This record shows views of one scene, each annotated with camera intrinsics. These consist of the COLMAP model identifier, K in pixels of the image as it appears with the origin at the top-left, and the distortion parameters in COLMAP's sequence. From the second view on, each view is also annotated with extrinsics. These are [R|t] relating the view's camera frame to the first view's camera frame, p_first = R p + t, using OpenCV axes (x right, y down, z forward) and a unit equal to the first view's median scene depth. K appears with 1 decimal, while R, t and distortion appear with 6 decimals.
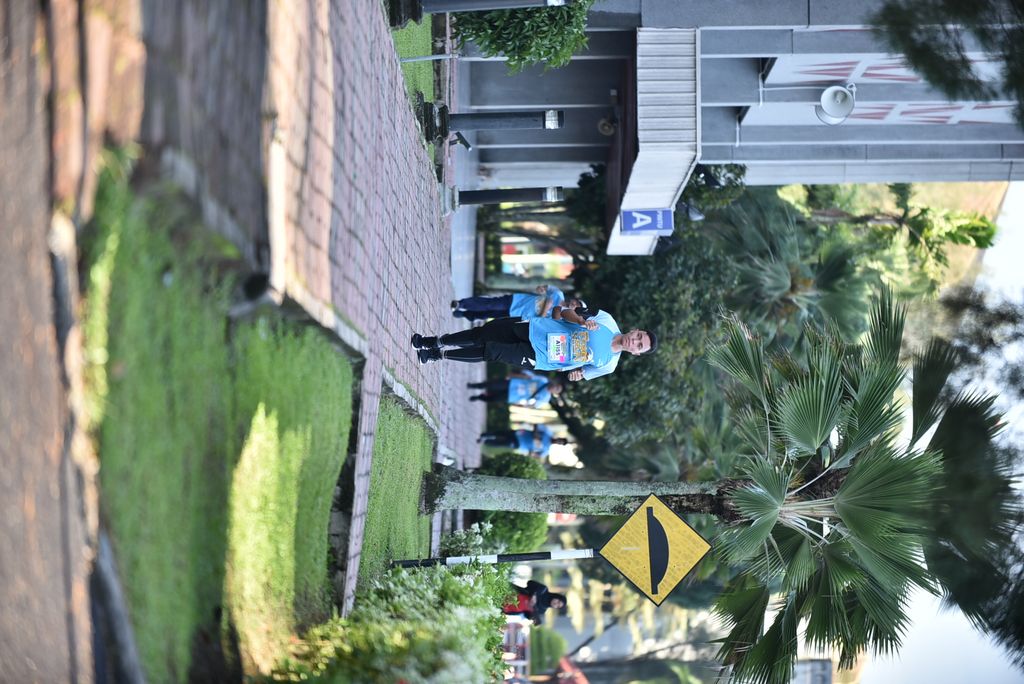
lens RADIAL K [[5910.0, 0, 512.0], [0, 5910.0, 342.0], [0, 0, 1]] dist [-0.277276, -4.522114]
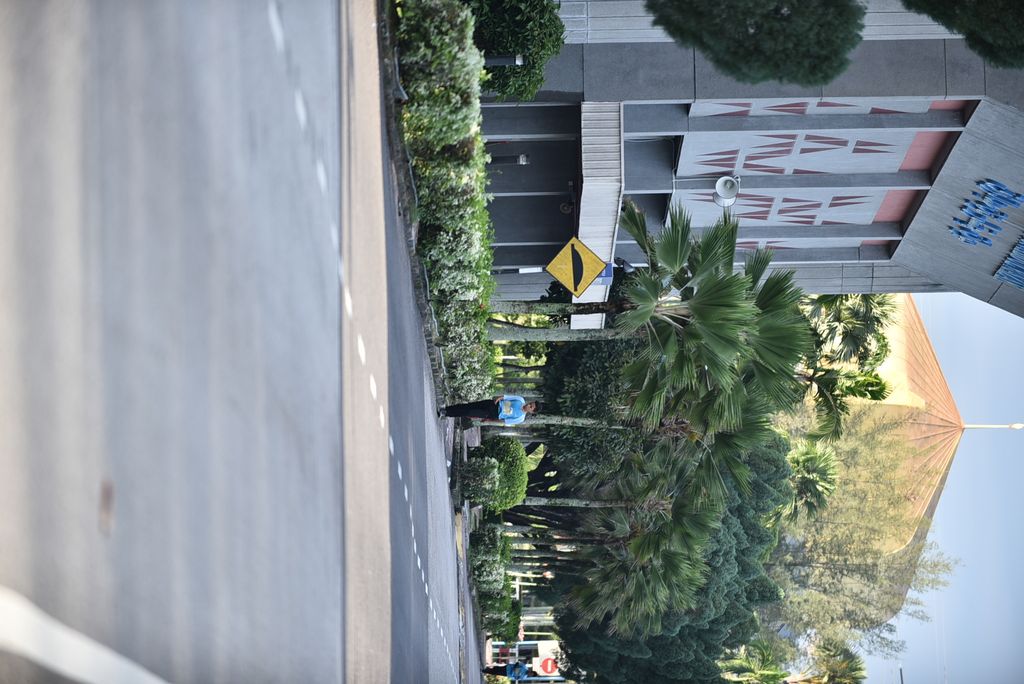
lens RADIAL K [[5910.0, 0, 512.0], [0, 5910.0, 342.0], [0, 0, 1]] dist [-0.277276, -4.522114]
pose [[0.999971, -0.007538, 0.001185, 0.000926], [0.007601, 0.997695, -0.067428, 0.085647], [-0.000674, 0.067435, 0.997723, -0.393772]]
